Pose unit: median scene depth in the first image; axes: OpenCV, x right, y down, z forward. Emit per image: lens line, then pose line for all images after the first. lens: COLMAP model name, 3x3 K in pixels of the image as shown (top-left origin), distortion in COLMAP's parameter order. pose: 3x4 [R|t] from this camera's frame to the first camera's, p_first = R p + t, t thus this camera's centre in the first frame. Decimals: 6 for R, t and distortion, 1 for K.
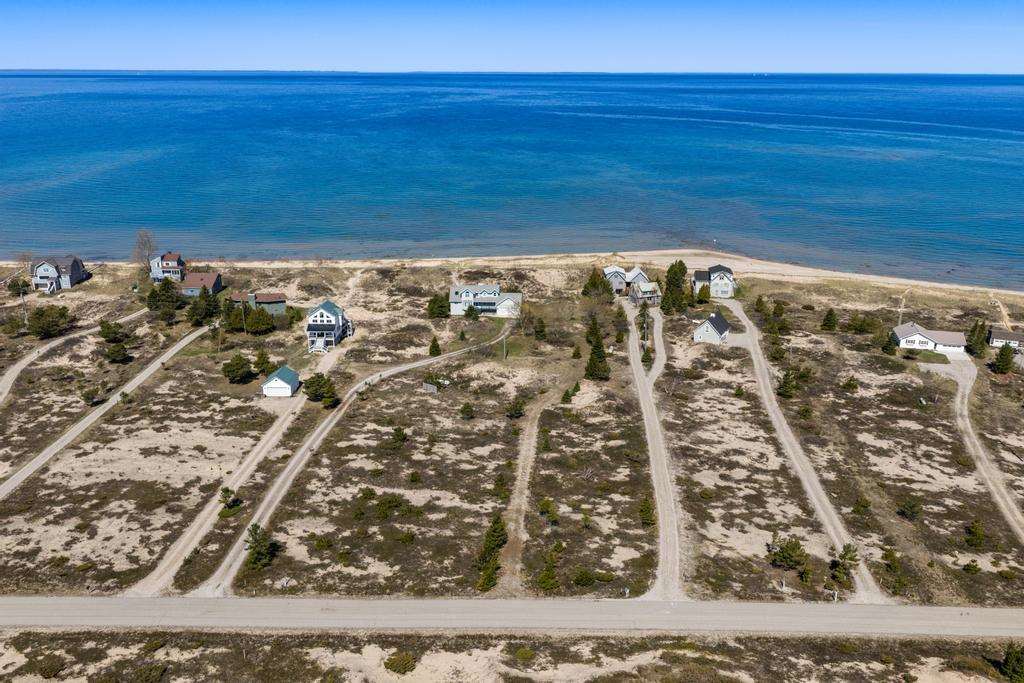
lens RADIAL K [[845.9, 0, 512.0], [0, 845.9, 341.5], [0, 0, 1]] dist [0.013301, -0.026912]
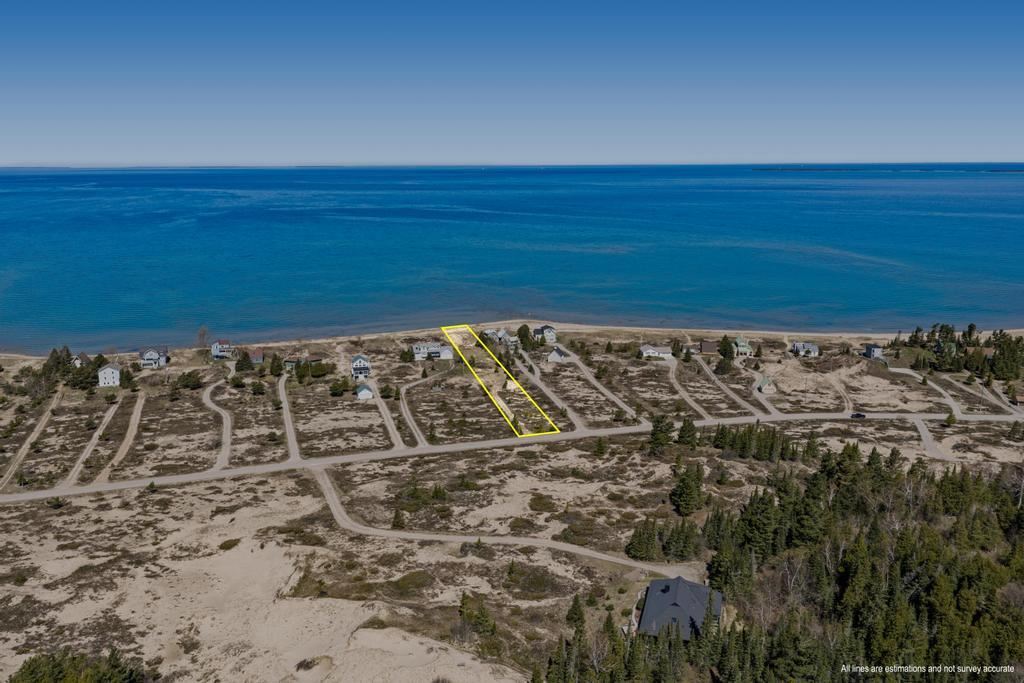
lens RADIAL K [[845.9, 0, 512.0], [0, 845.9, 341.5], [0, 0, 1]] dist [0.013301, -0.026912]
pose [[0.954651, -0.069089, 0.289599, -0.506972], [0.098376, 0.991268, -0.087807, 0.137937], [-0.281003, 0.112315, 0.953112, -1.007167]]
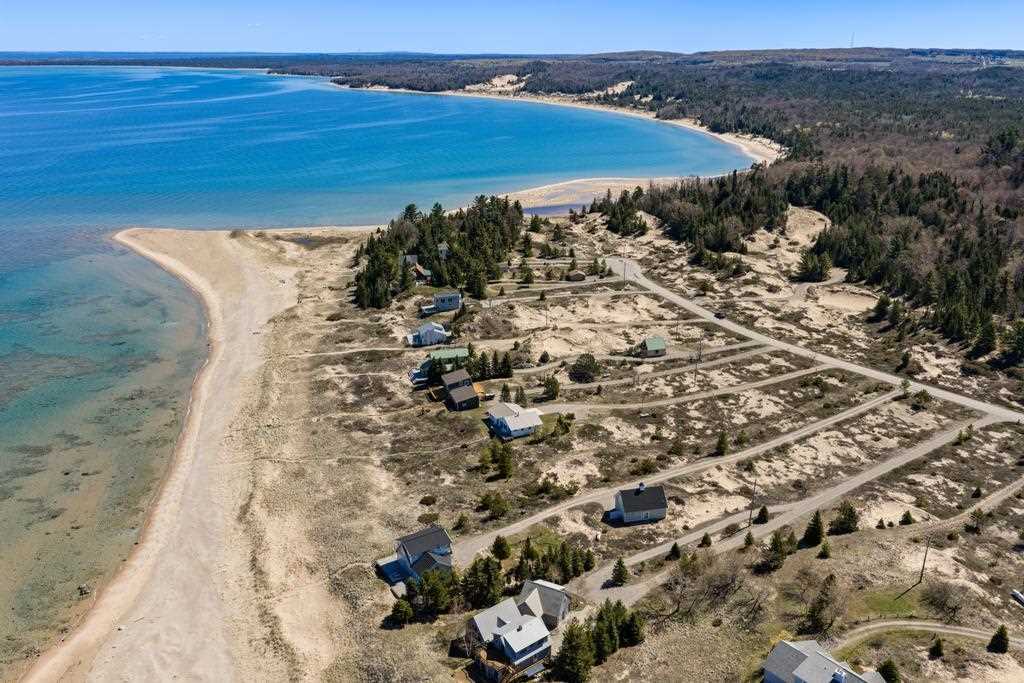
lens RADIAL K [[845.9, 0, 512.0], [0, 845.9, 341.5], [0, 0, 1]] dist [0.013301, -0.026912]
pose [[-0.652562, -0.255935, 0.713204, -0.298482], [0.223473, 0.834362, 0.503885, -0.731206], [-0.724032, 0.488198, -0.487279, 1.702332]]
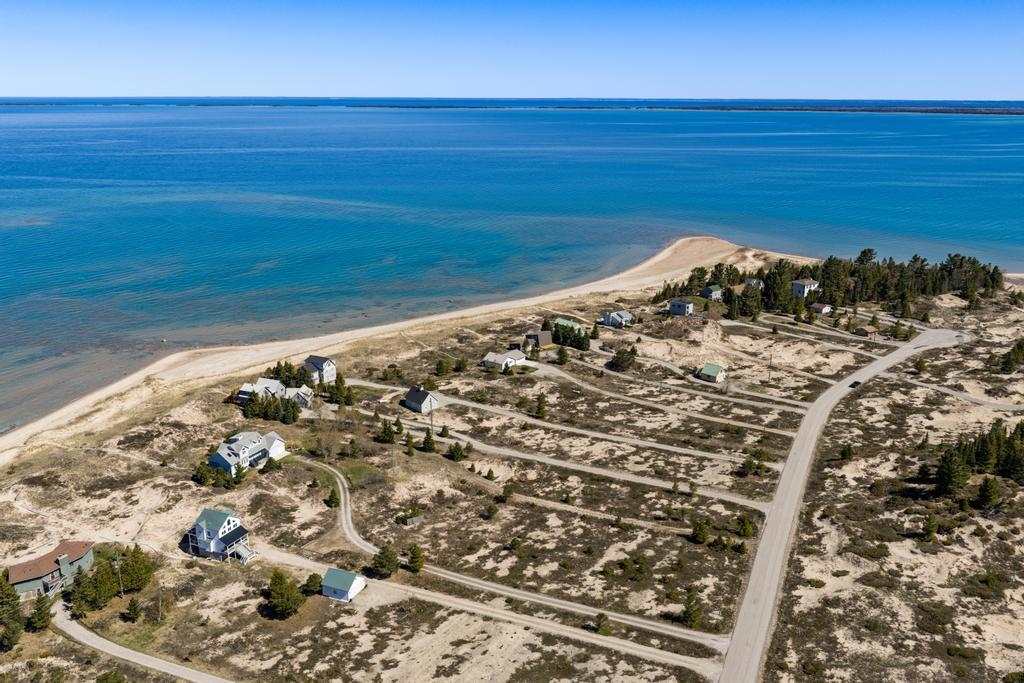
lens RADIAL K [[845.9, 0, 512.0], [0, 845.9, 341.5], [0, 0, 1]] dist [0.013301, -0.026912]
pose [[0.387559, -0.260412, 0.884298, -0.979762], [0.281984, 0.946779, 0.155227, -0.307719], [-0.877658, 0.189198, 0.440365, 0.350145]]
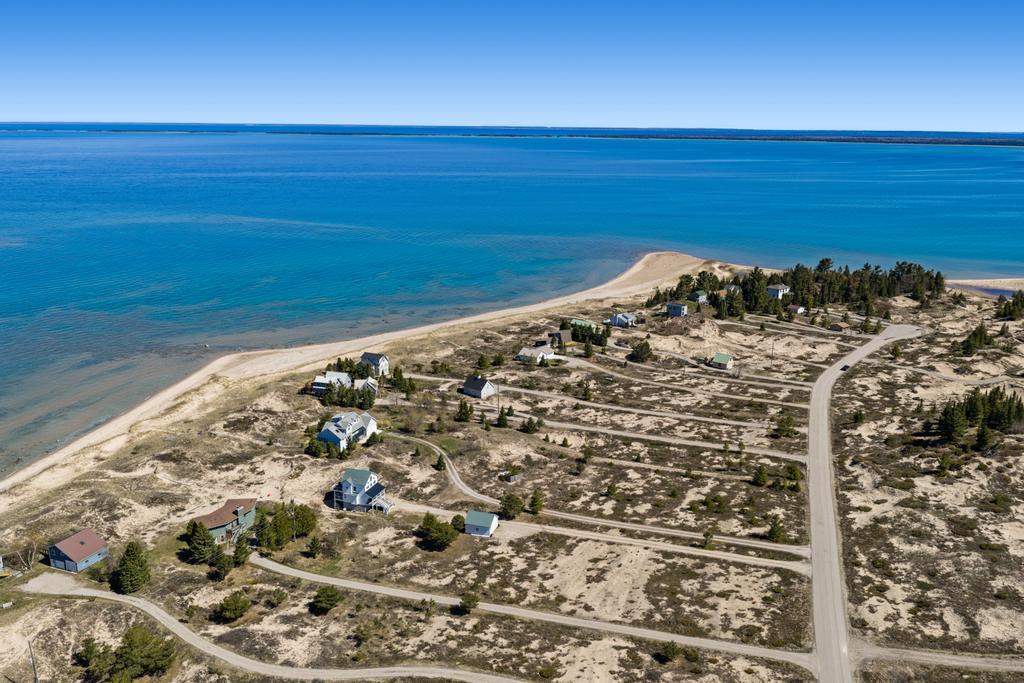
lens RADIAL K [[845.9, 0, 512.0], [0, 845.9, 341.5], [0, 0, 1]] dist [0.013301, -0.026912]
pose [[0.300529, -0.239120, 0.923311, -1.258183], [0.285324, 0.946270, 0.152196, -0.345693], [-0.910095, 0.217703, 0.352609, 0.501744]]
